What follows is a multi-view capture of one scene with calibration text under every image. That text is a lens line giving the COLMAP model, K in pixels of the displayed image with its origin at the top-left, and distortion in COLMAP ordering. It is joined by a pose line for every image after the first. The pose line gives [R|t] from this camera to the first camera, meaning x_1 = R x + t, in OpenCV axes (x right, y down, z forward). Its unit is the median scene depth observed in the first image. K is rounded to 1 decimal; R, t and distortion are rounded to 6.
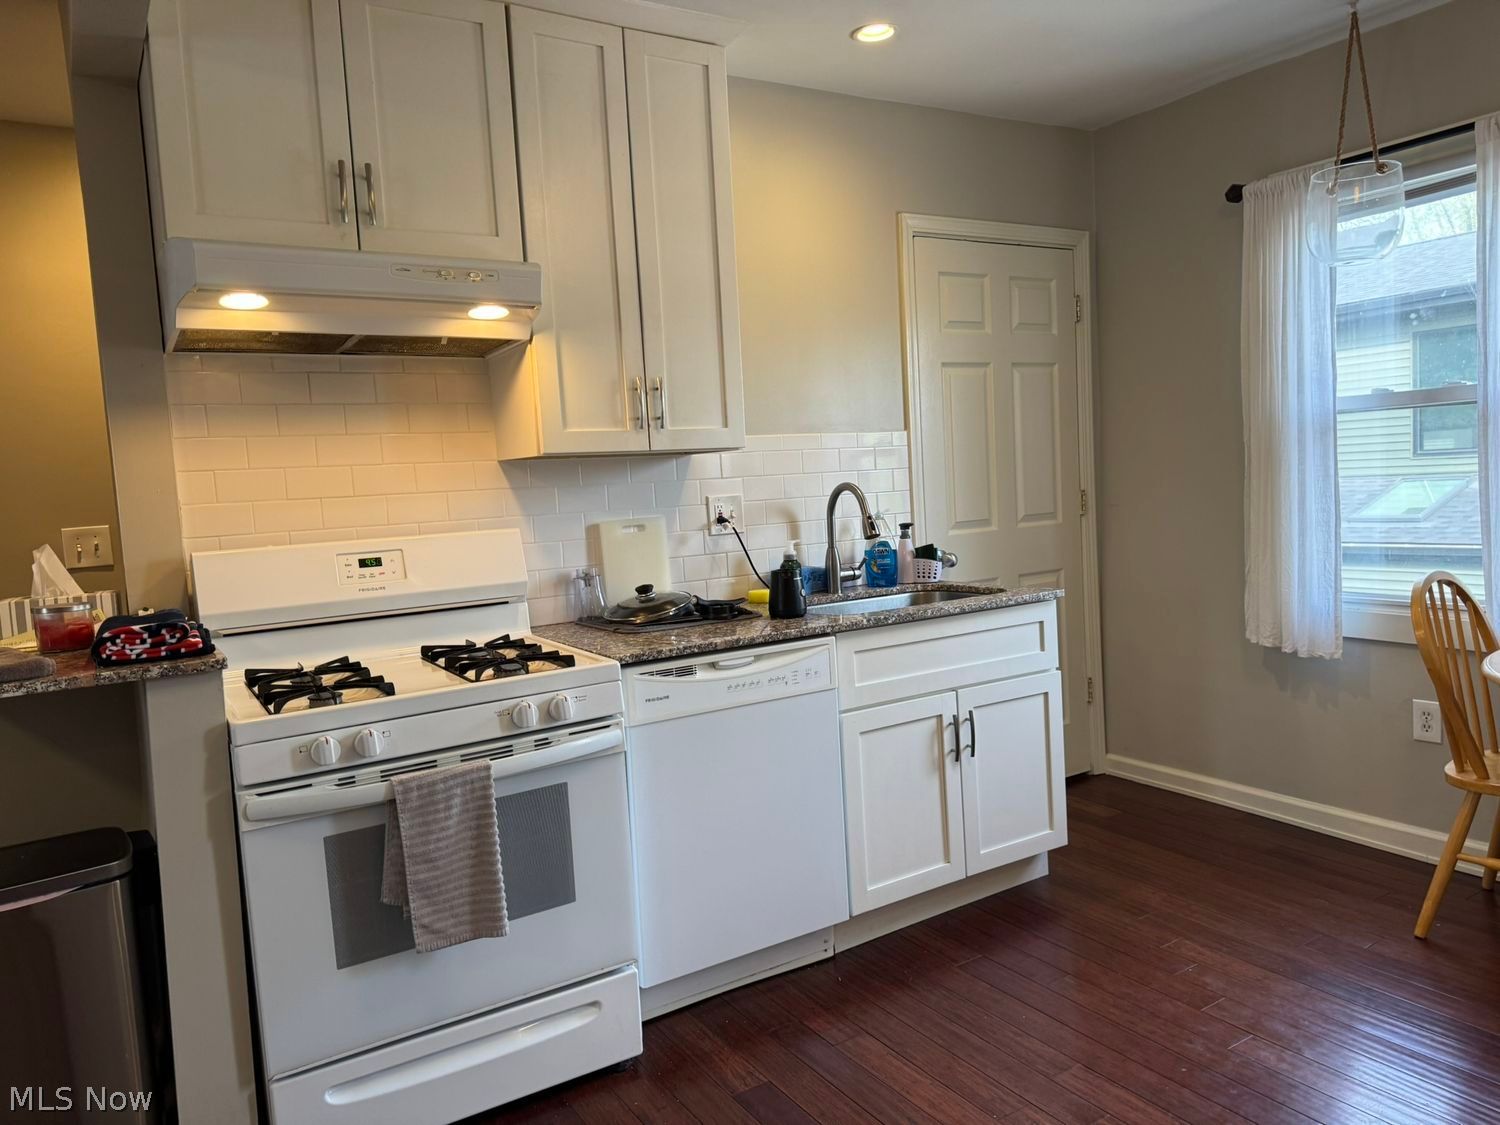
lens RADIAL K [[1059.8, 0, 753.3], [0, 1059.8, 570.3], [0, 0, 1]] dist [0.045751, -0.050082]
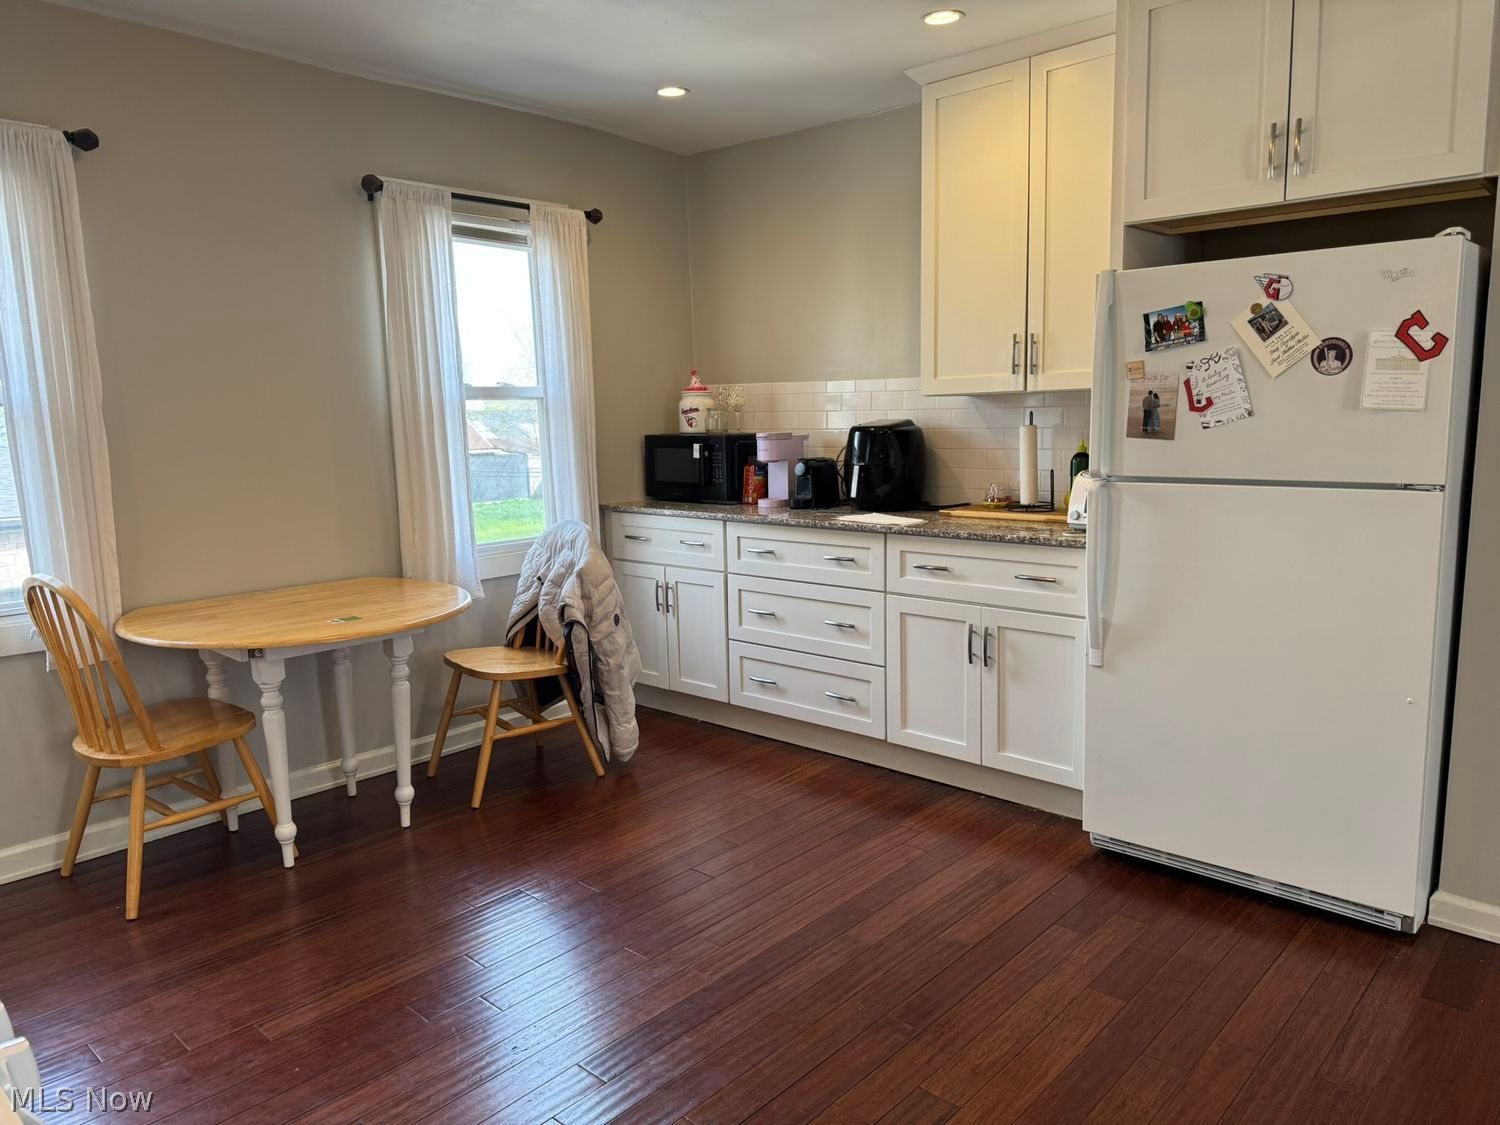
lens RADIAL K [[1059.8, 0, 759.3], [0, 1059.8, 563.2], [0, 0, 1]] dist [0.045751, -0.050082]
pose [[-0.261674, -0.081214, 0.961733, -0.479572], [0.116150, 0.986562, 0.114913, -0.044799], [-0.958142, 0.141775, -0.248725, 0.591771]]
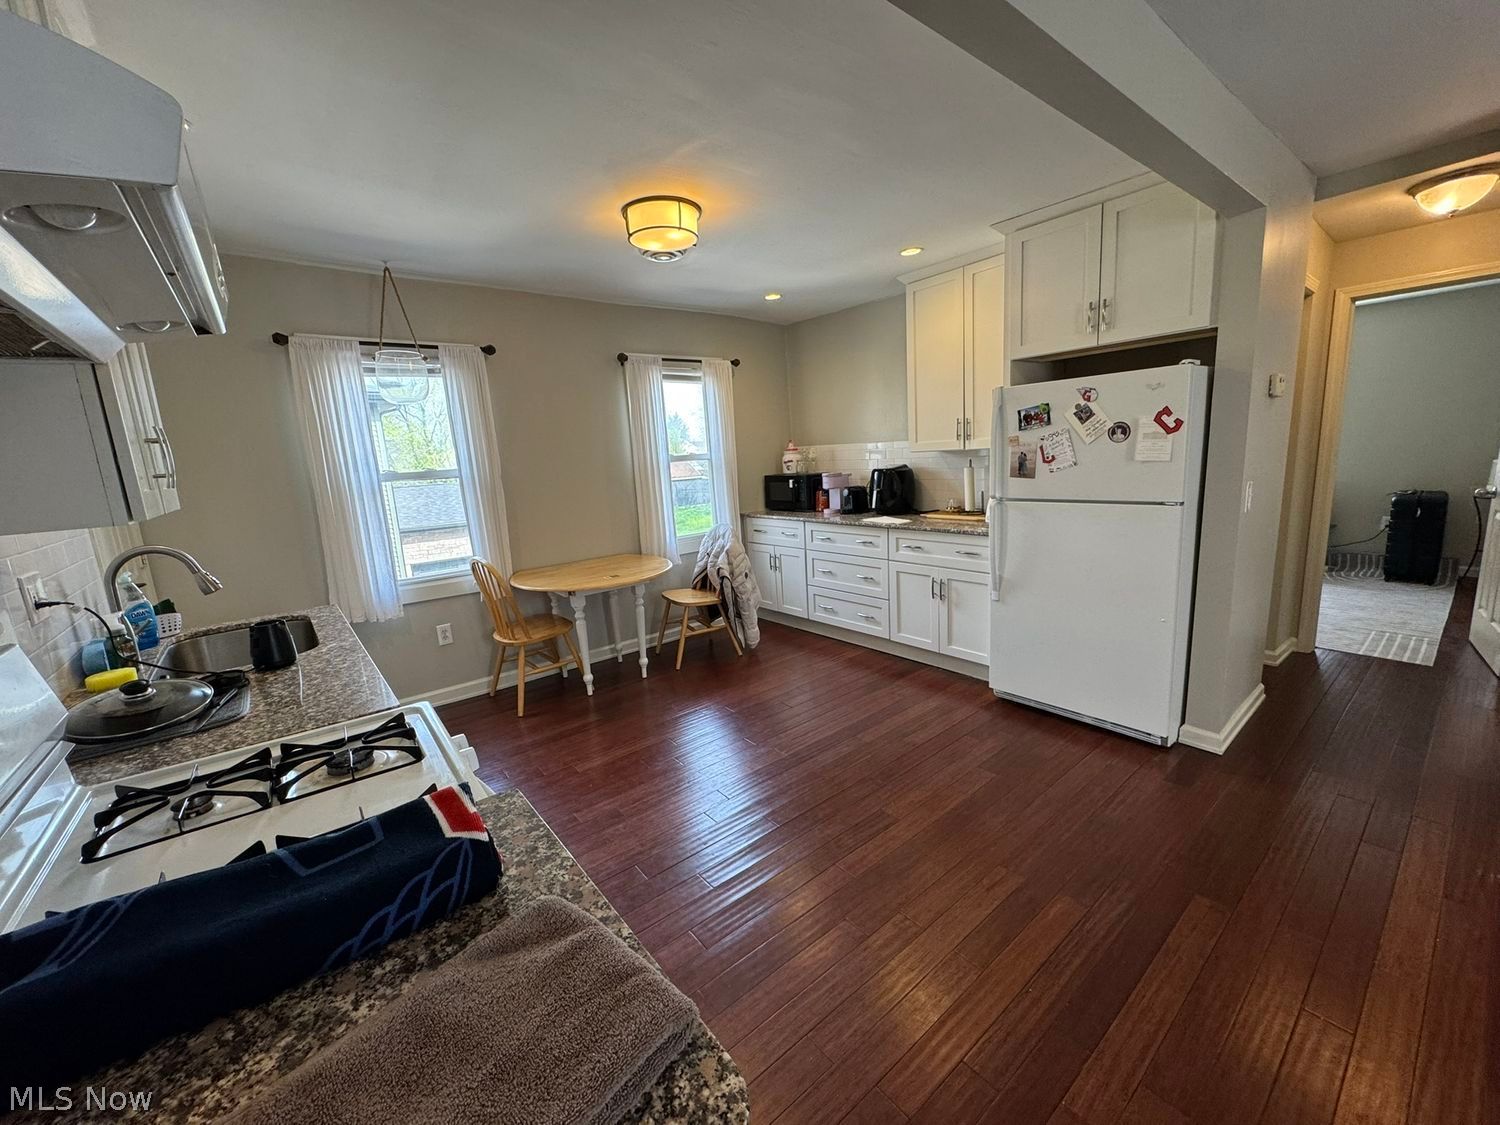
lens RADIAL K [[603.2, 0, 753.4], [0, 603.2, 559.3], [0, 0, 1]] dist [0.002079, 0.000024]
pose [[-0.106123, -0.114815, 0.987702, -0.598493], [0.147391, 0.980522, 0.129817, -0.067717], [-0.983369, 0.159355, -0.087134, 0.548650]]
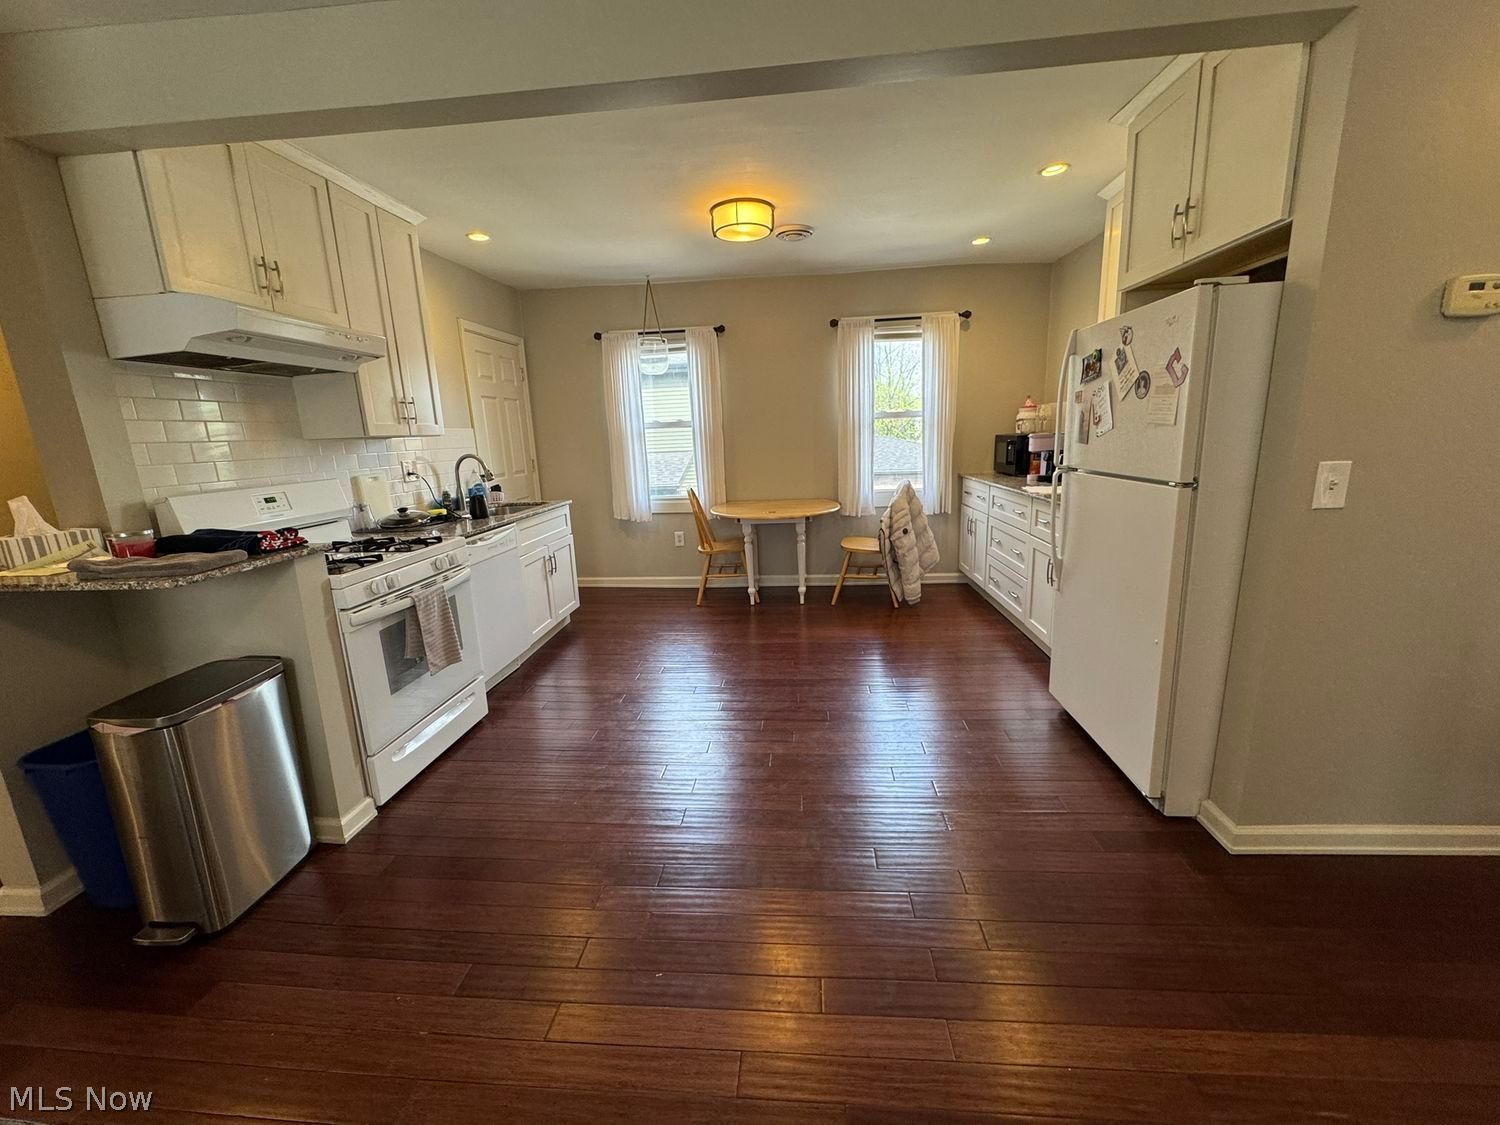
lens RADIAL K [[603.2, 0, 747.5], [0, 603.2, 560.4], [0, 0, 1]] dist [0.002079, 0.000024]
pose [[0.614590, -0.133853, 0.777408, -0.571476], [0.071218, 0.990889, 0.114308, 0.027651], [-0.785625, -0.014887, 0.618523, -0.155894]]
